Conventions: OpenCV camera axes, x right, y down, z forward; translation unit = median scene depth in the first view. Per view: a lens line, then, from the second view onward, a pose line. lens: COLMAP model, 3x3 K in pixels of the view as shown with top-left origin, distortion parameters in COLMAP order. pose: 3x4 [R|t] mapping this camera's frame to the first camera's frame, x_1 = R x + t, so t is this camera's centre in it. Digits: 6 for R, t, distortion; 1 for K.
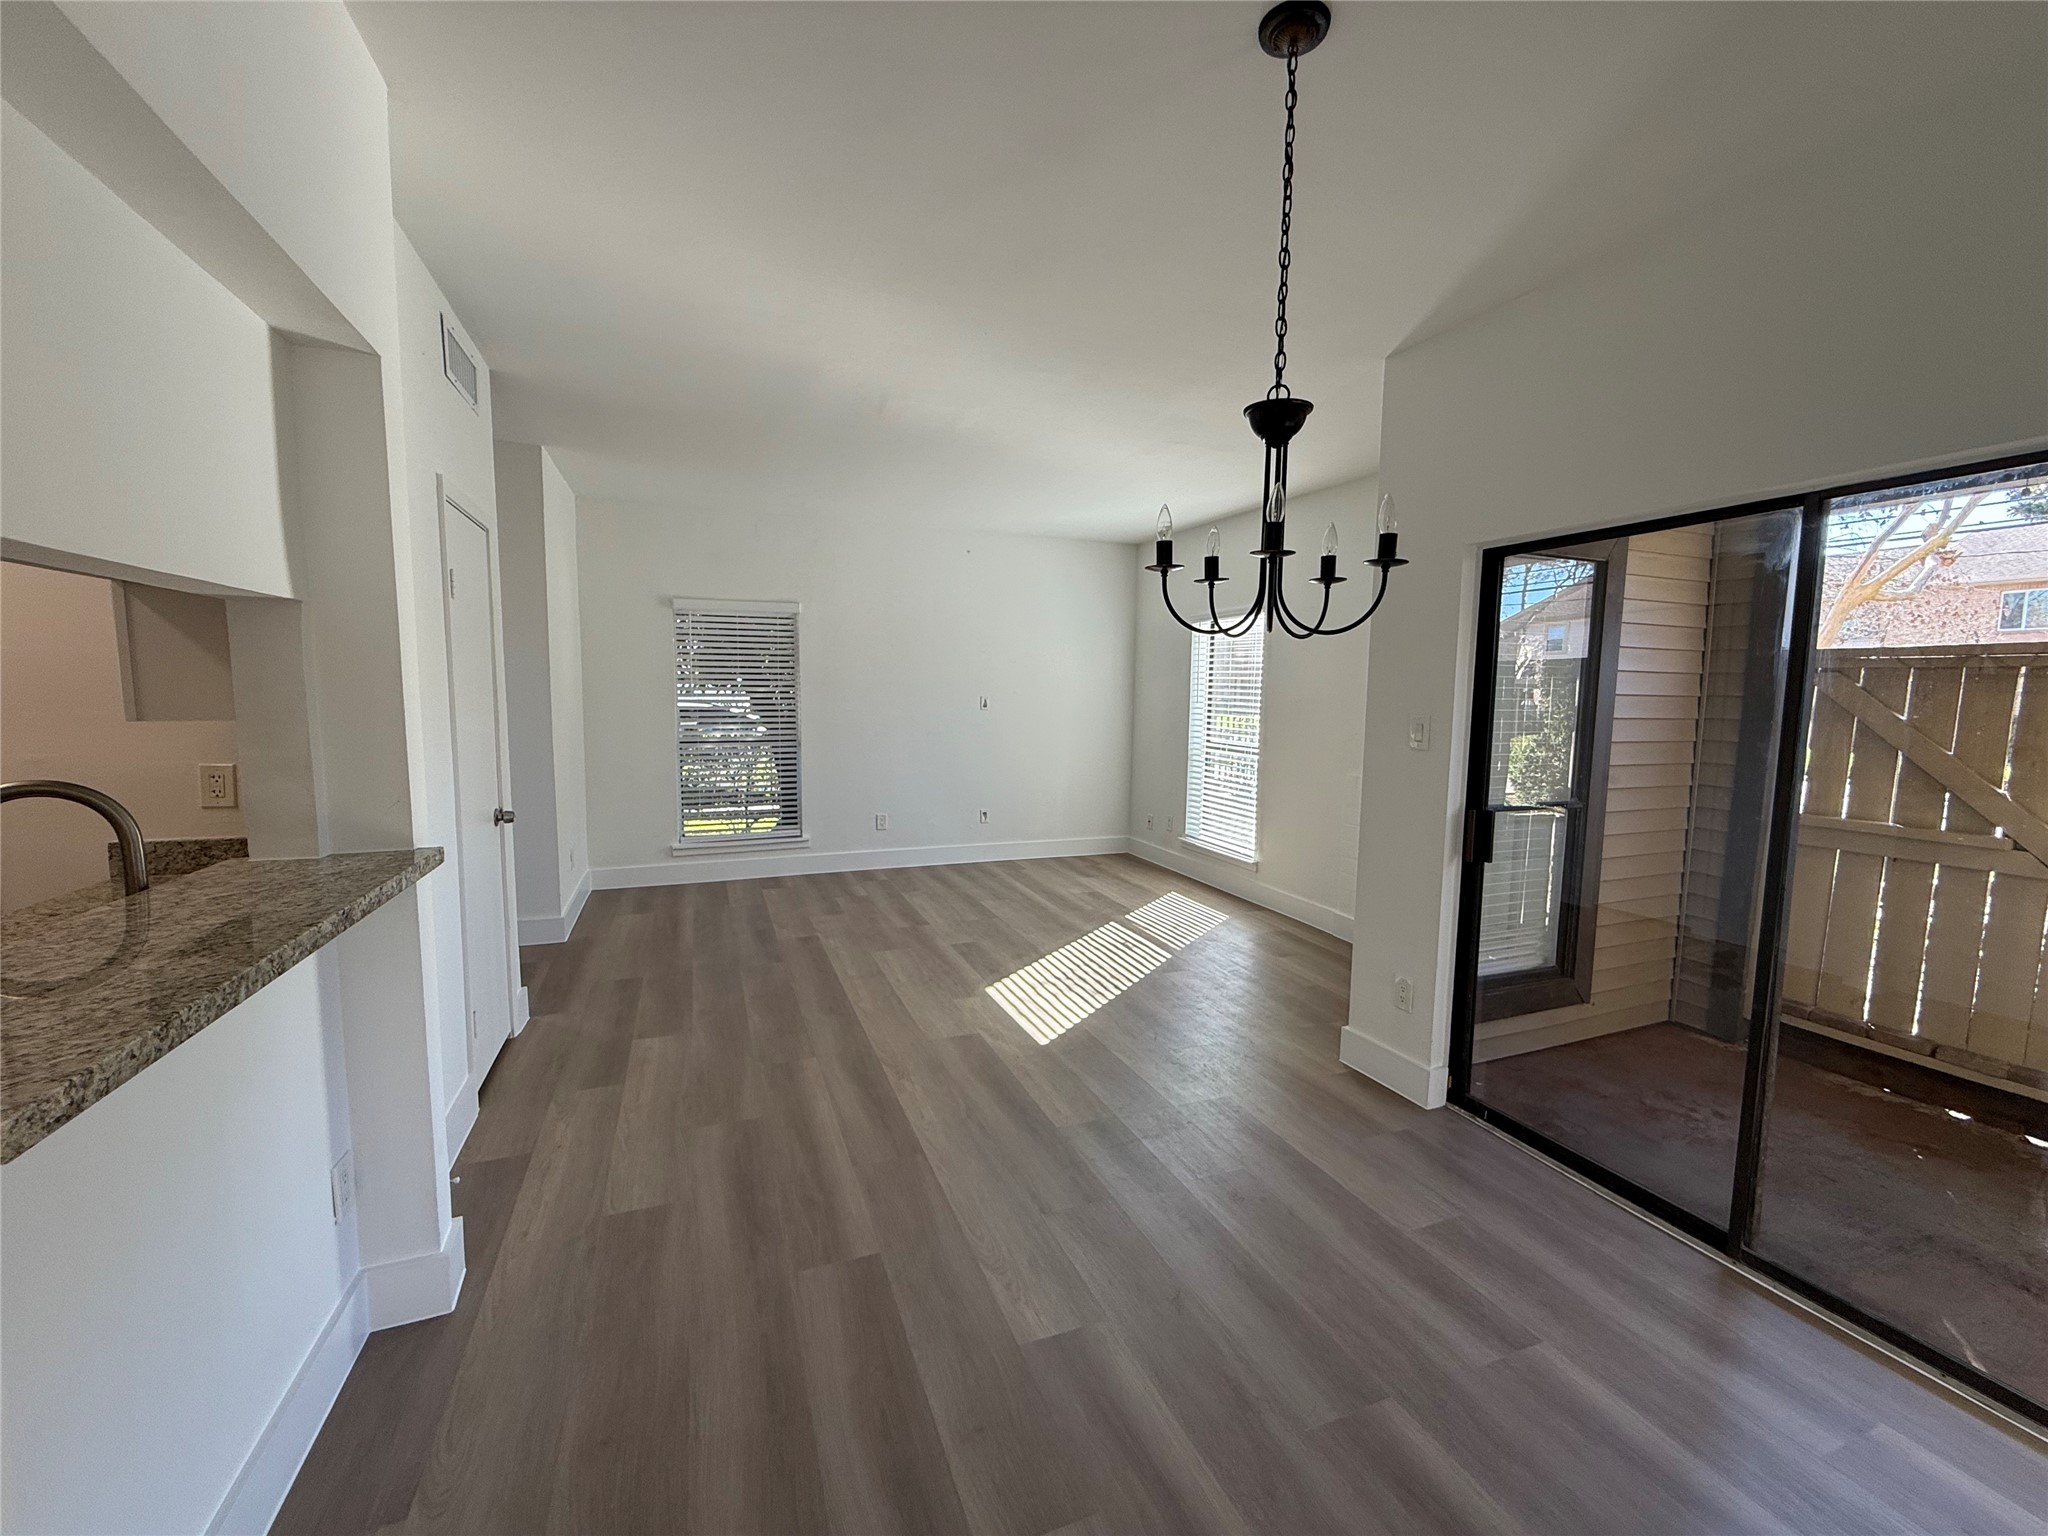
lens RADIAL K [[820.6, 0, 1027.9], [0, 820.6, 774.3], [0, 0, 1]] dist [-0.000220, 0.000299]
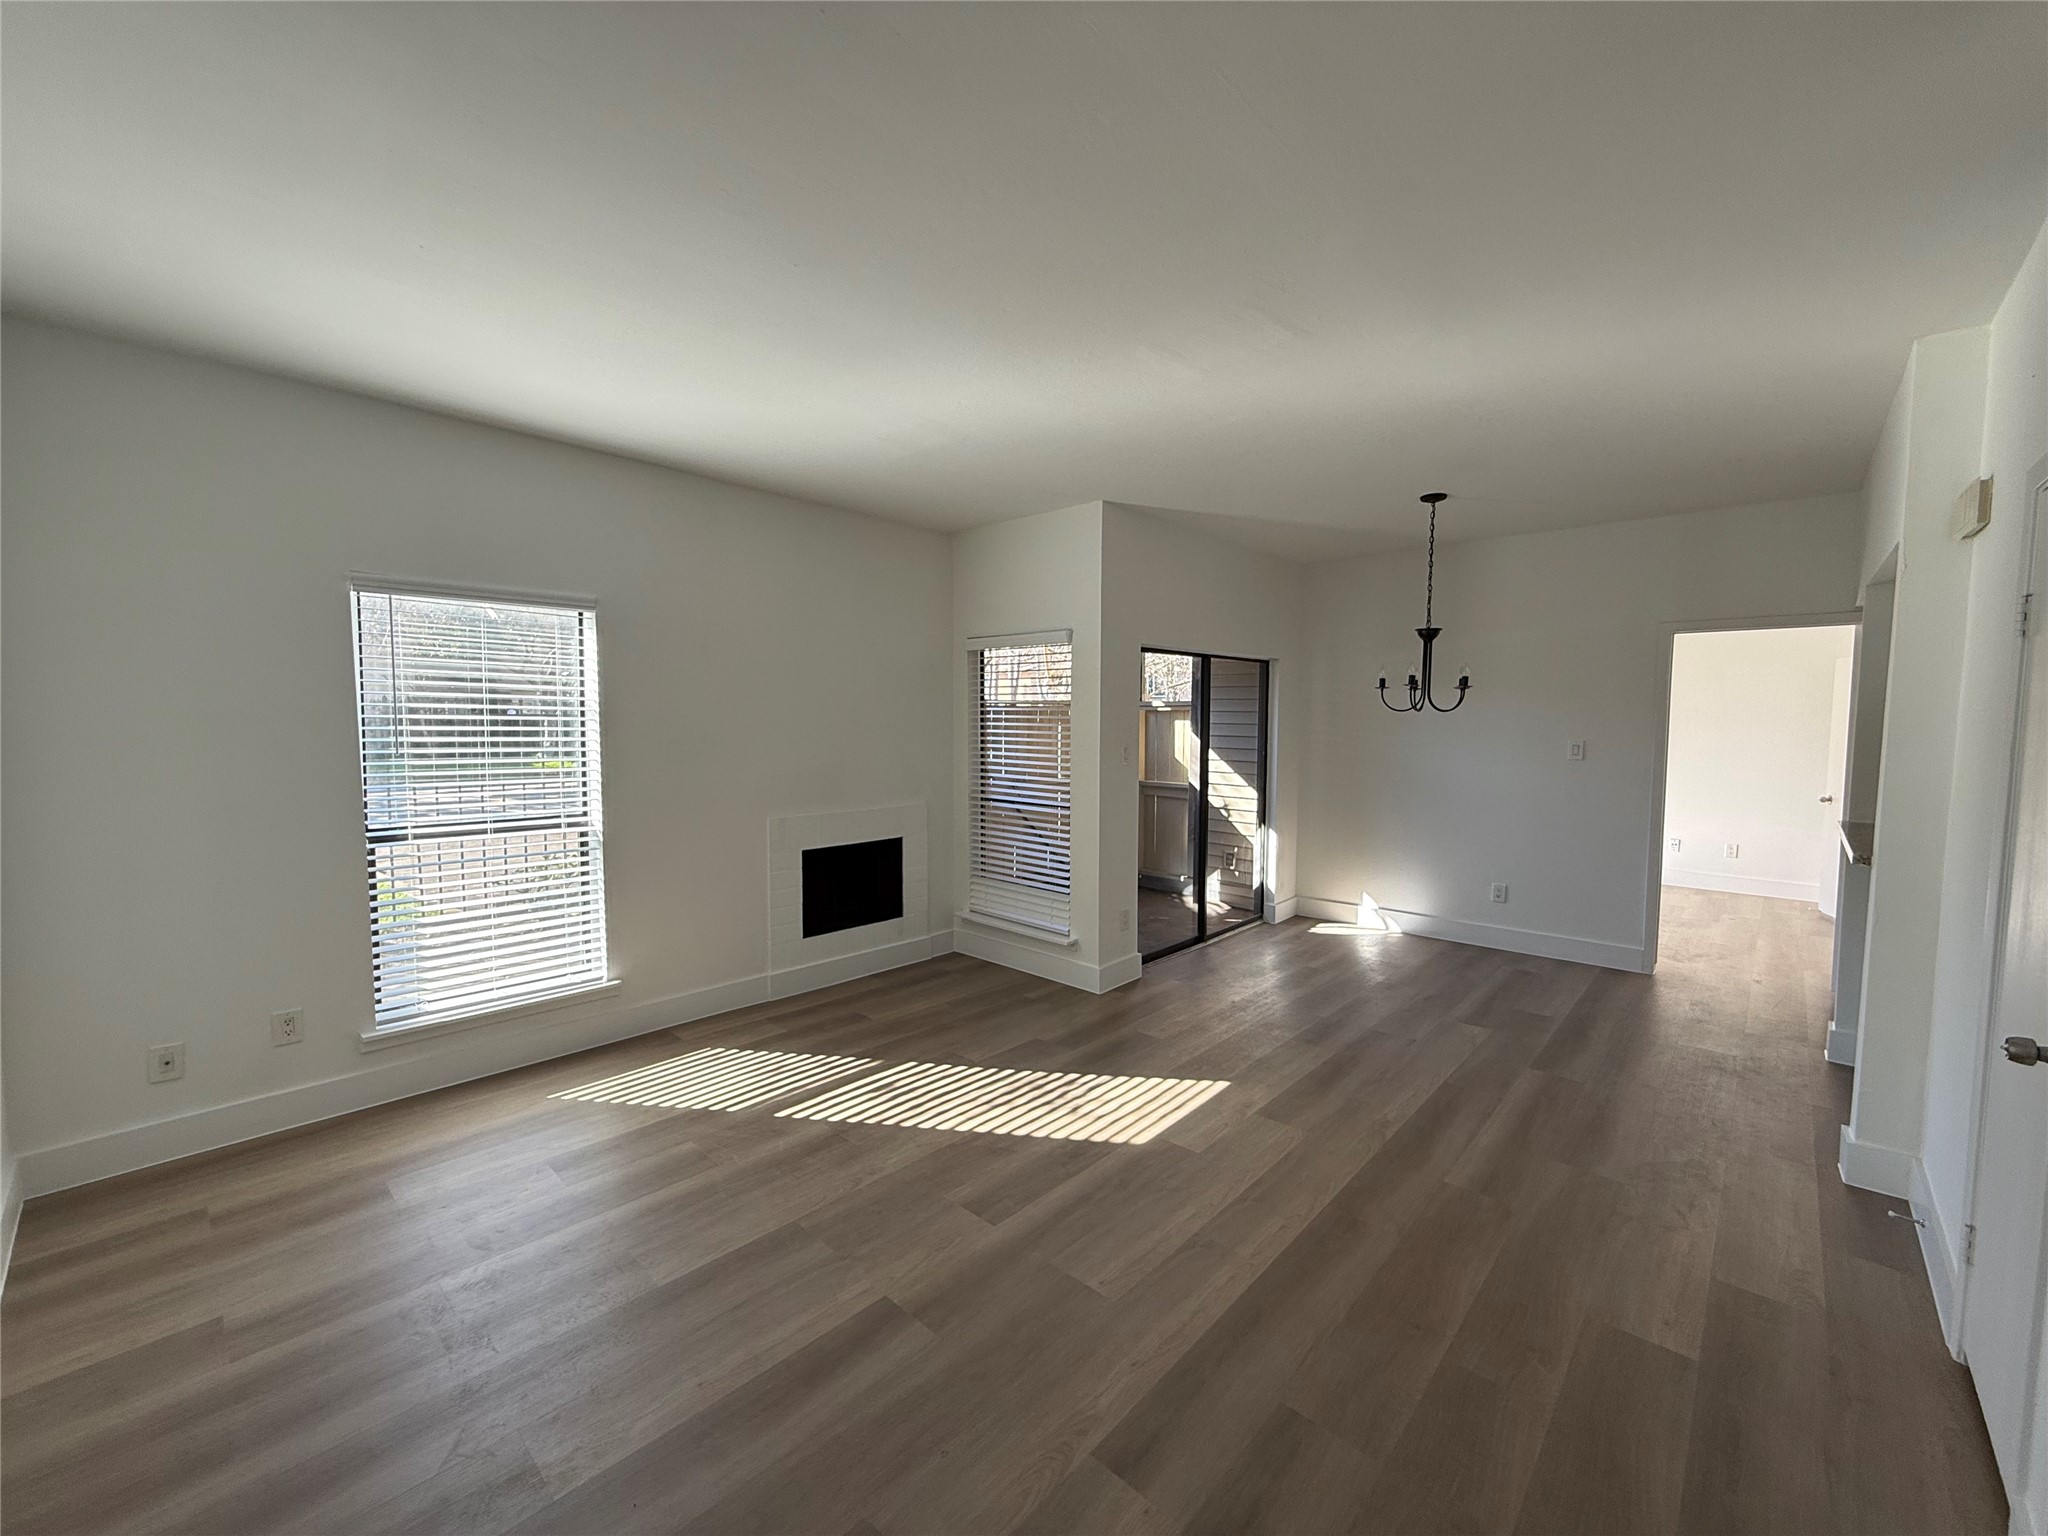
lens RADIAL K [[820.6, 0, 1025.0], [0, 820.6, 775.4], [0, 0, 1]] dist [-0.000220, 0.000299]
pose [[-0.428284, -0.078817, 0.900201, -0.616461], [0.079362, 0.989059, 0.124355, -0.157305], [-0.900153, 0.124701, -0.417343, 1.302715]]
